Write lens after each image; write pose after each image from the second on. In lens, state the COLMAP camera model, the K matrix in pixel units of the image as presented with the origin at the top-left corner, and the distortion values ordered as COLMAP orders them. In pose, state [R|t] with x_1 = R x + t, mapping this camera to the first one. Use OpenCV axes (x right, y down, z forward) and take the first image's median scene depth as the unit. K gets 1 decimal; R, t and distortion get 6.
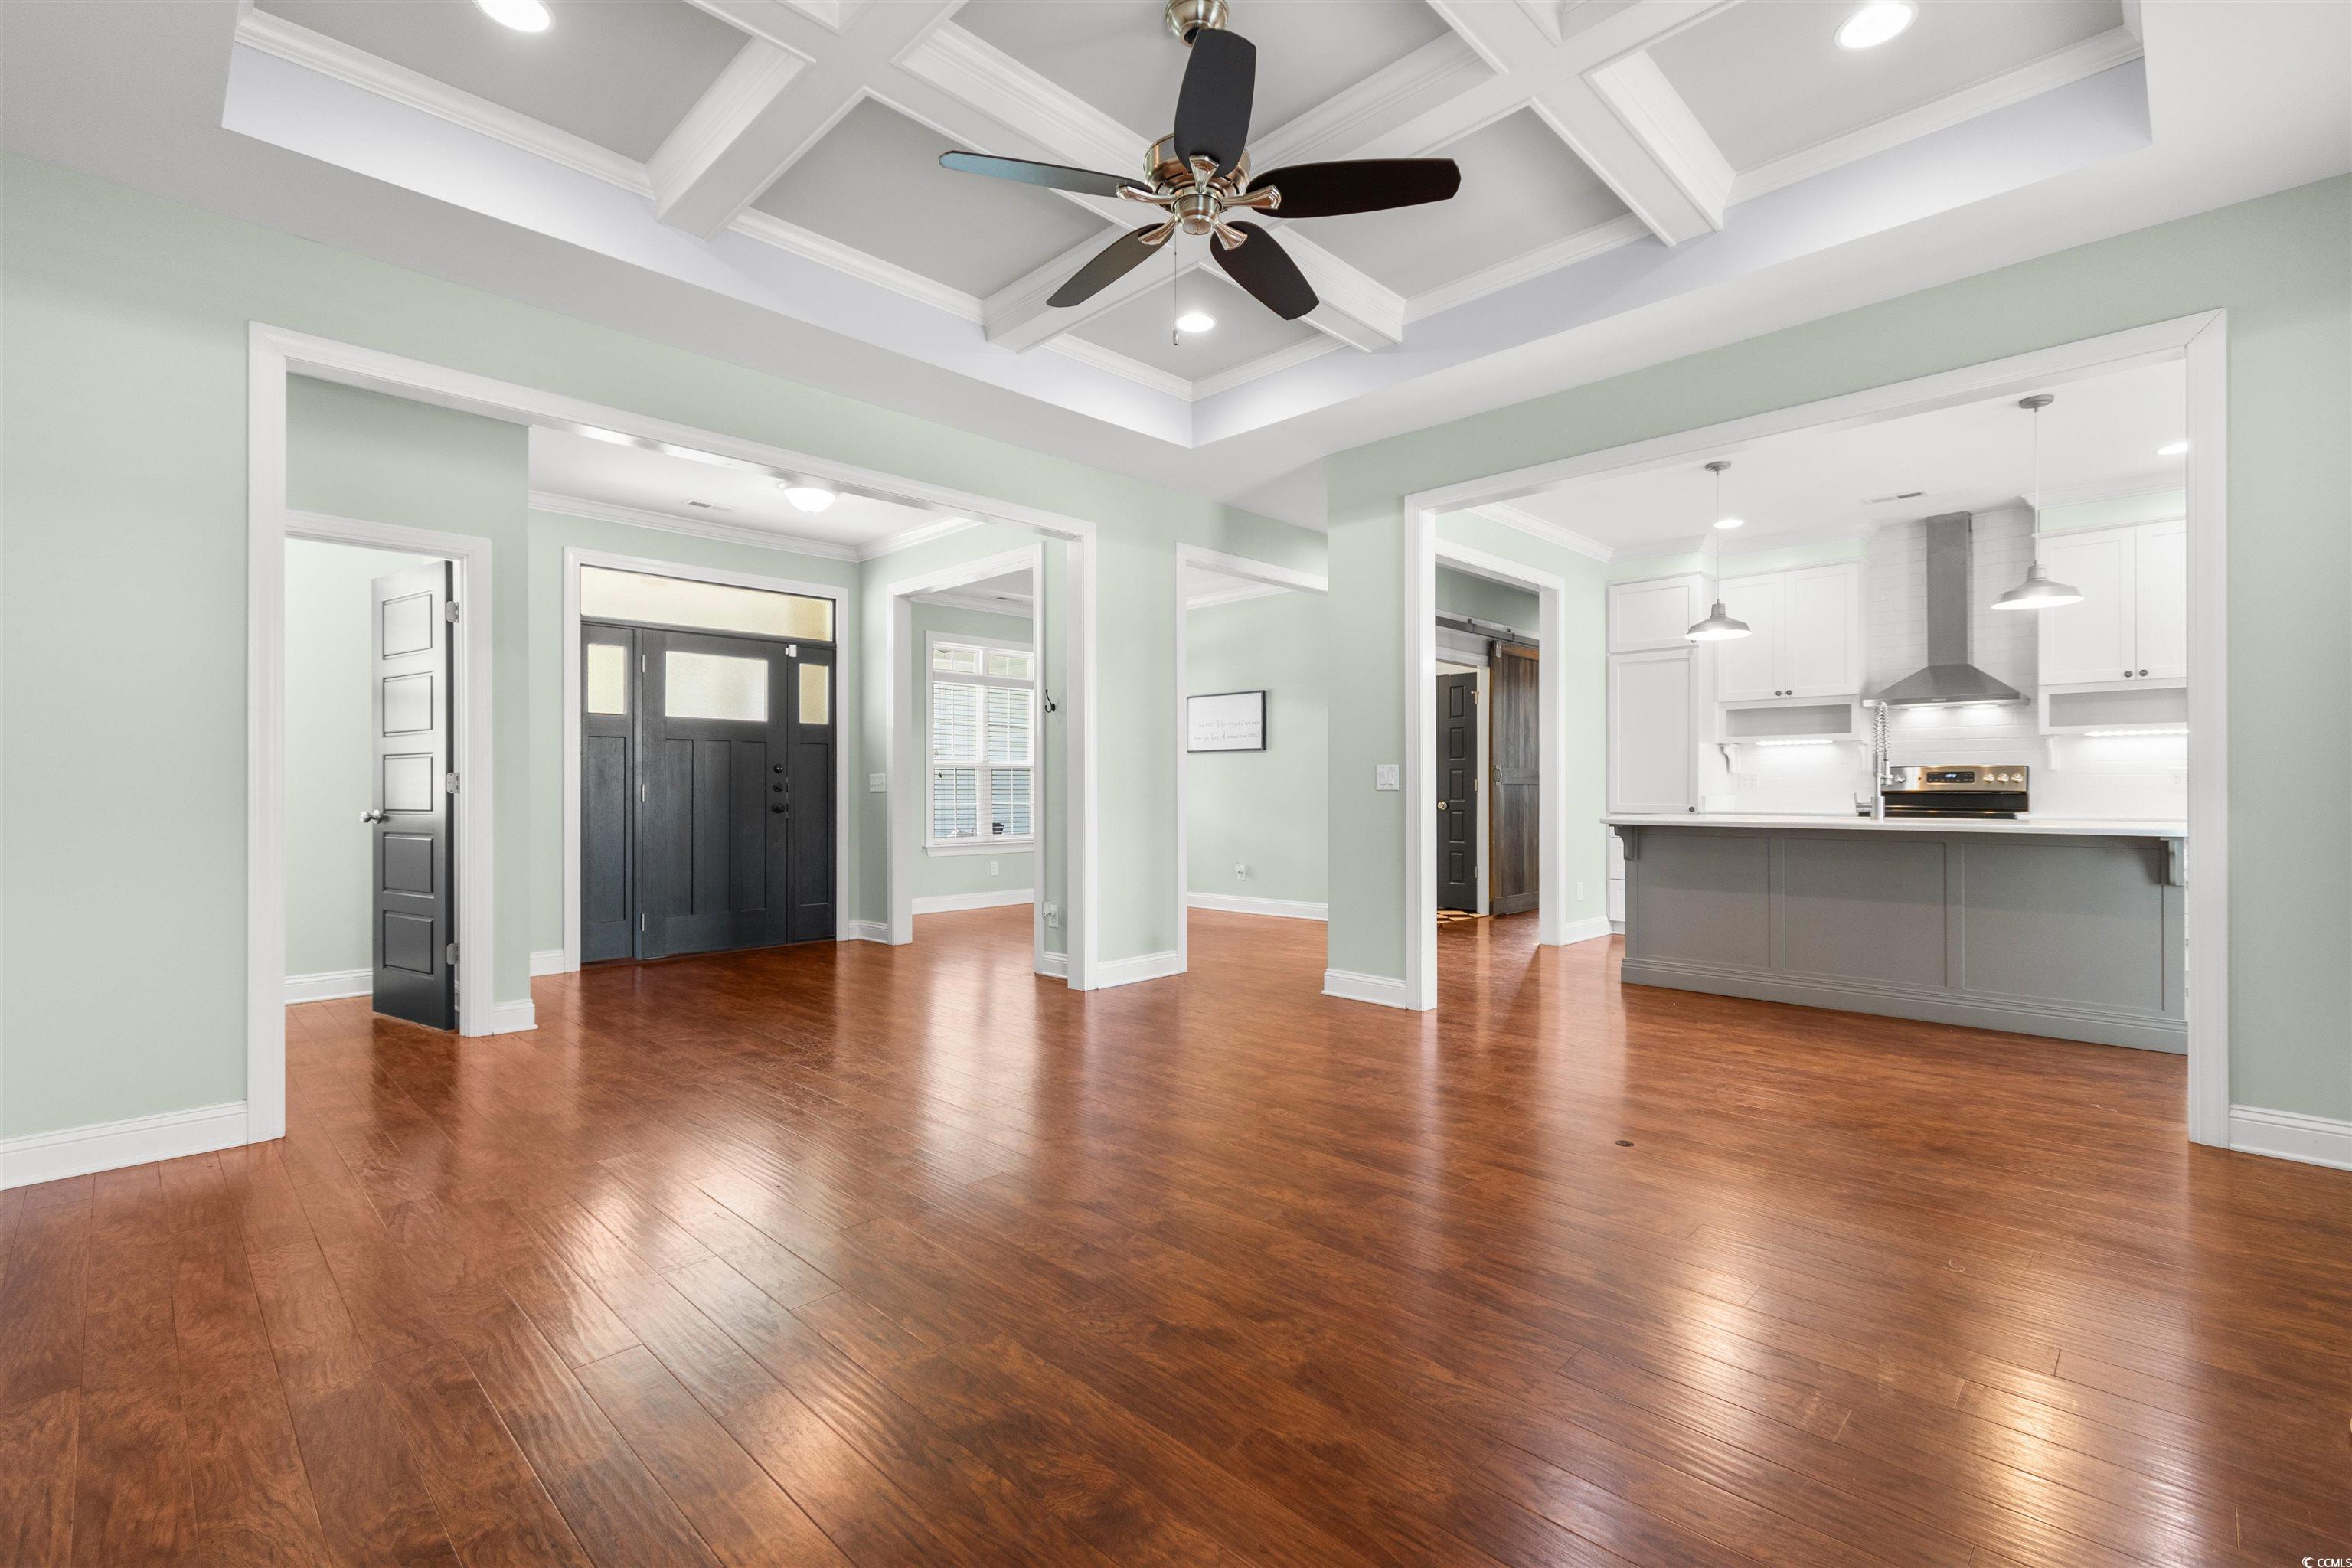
lens RADIAL K [[1028.9, 0, 1185.4], [0, 1028.9, 790.1], [0, 0, 1]] dist [0.011798, 0.000070]
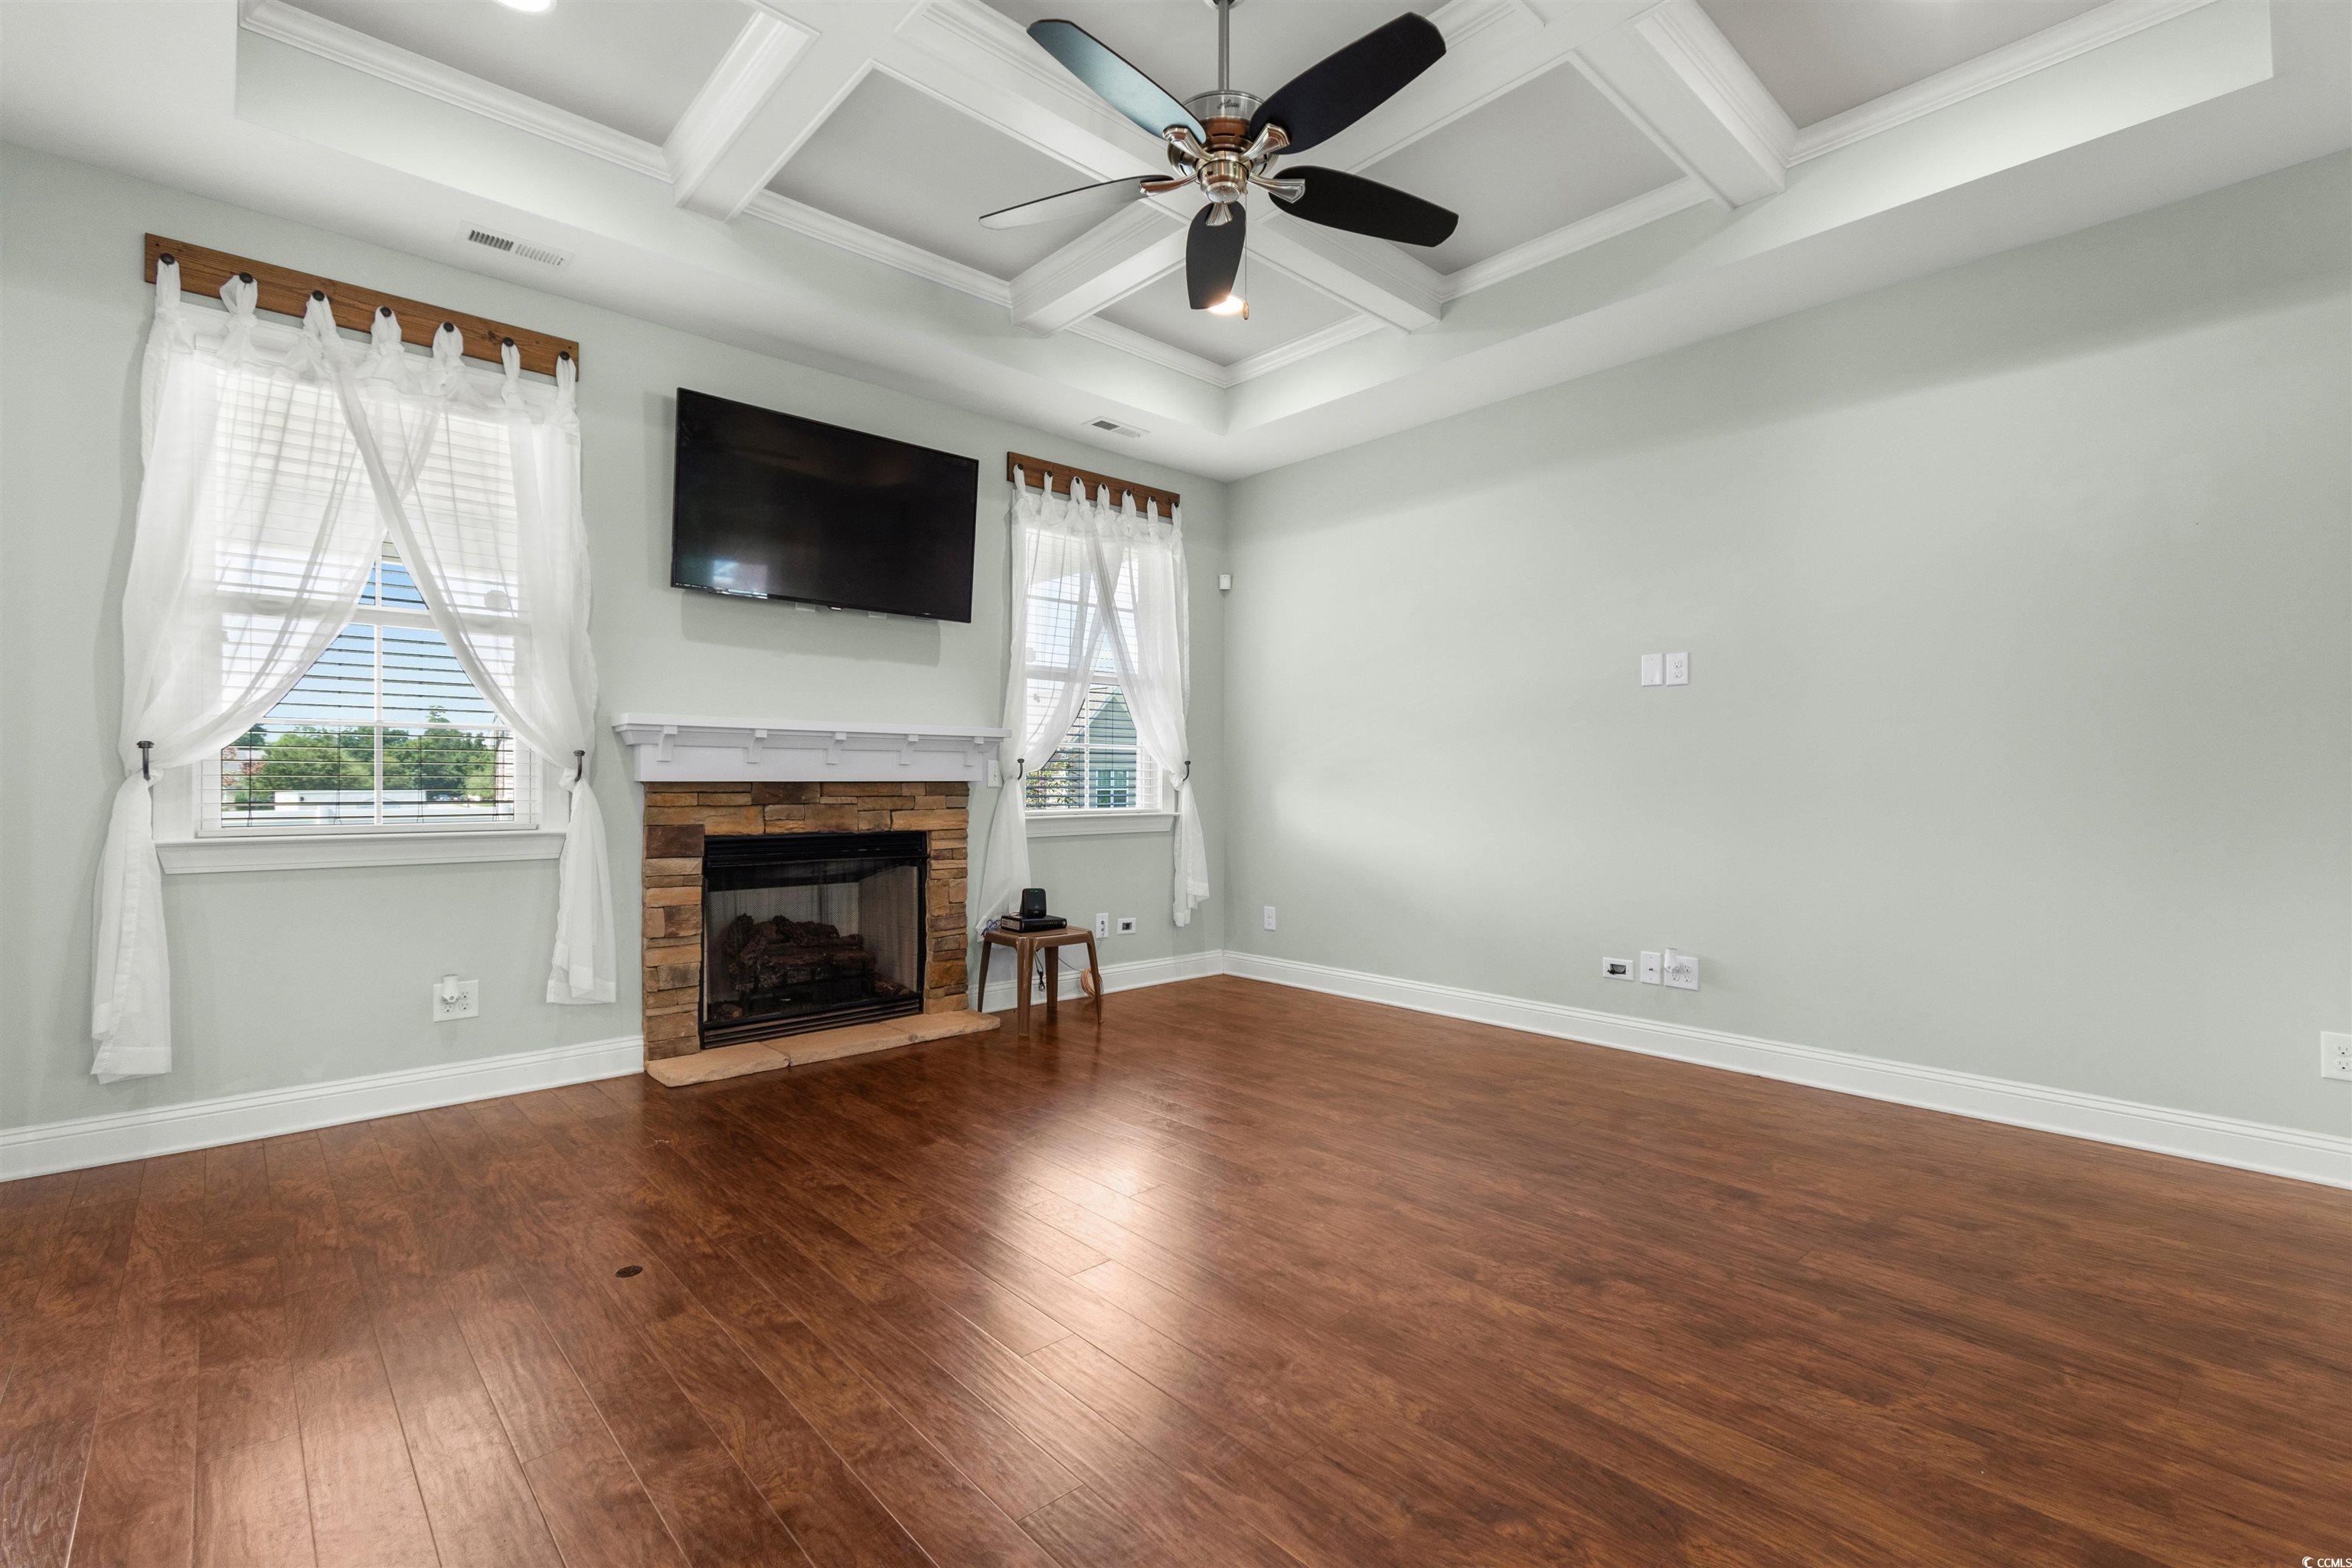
lens RADIAL K [[1046.1, 0, 1179.8], [0, 1046.1, 770.9], [0, 0, 1]] dist [0.004697, -0.000144]
pose [[-0.998675, 0.000381, 0.051459, 0.003588], [-0.000218, 0.999932, -0.011631, -0.001542], [-0.051460, -0.011627, -0.998607, 1.672886]]
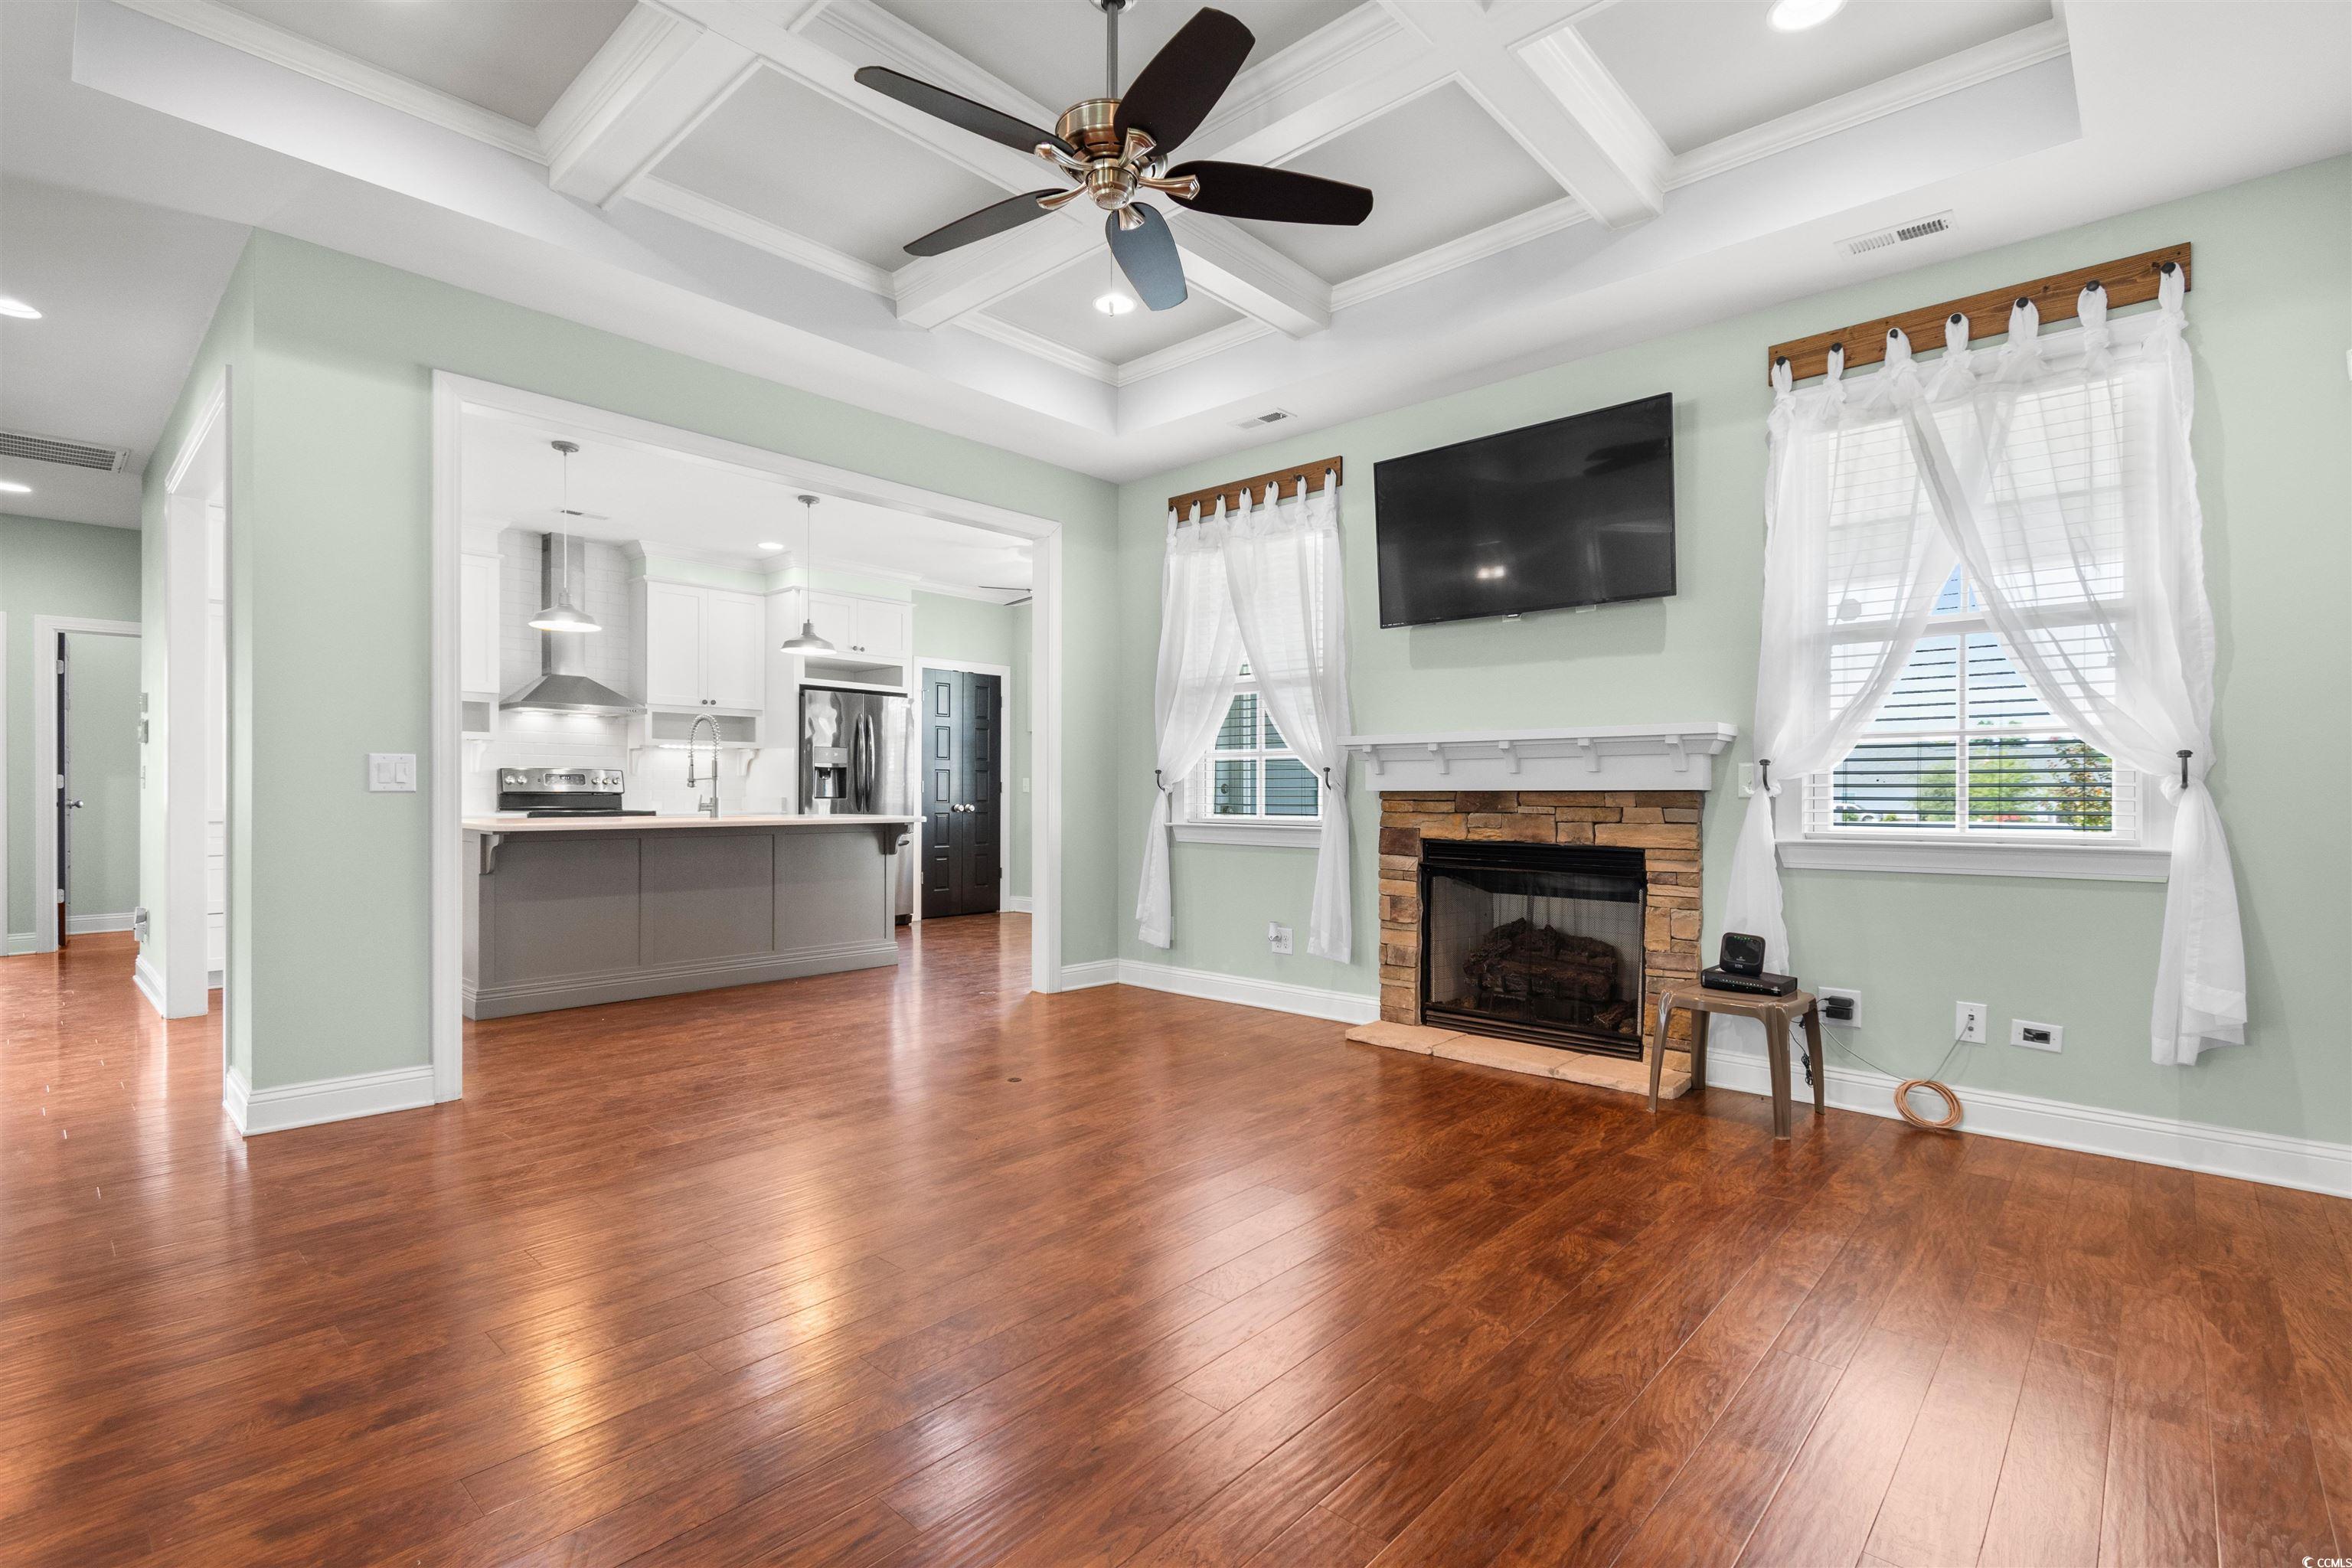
lens RADIAL K [[1083.3, 0, 1176.0], [0, 1083.3, 784.0], [0, 0, 1]] dist [-0.001953, -0.000817]
pose [[-0.032020, 0.007771, 0.999457, -0.843386], [-0.002171, 0.999967, -0.007845, -0.000192], [-0.999485, -0.002421, -0.032002, 0.824660]]
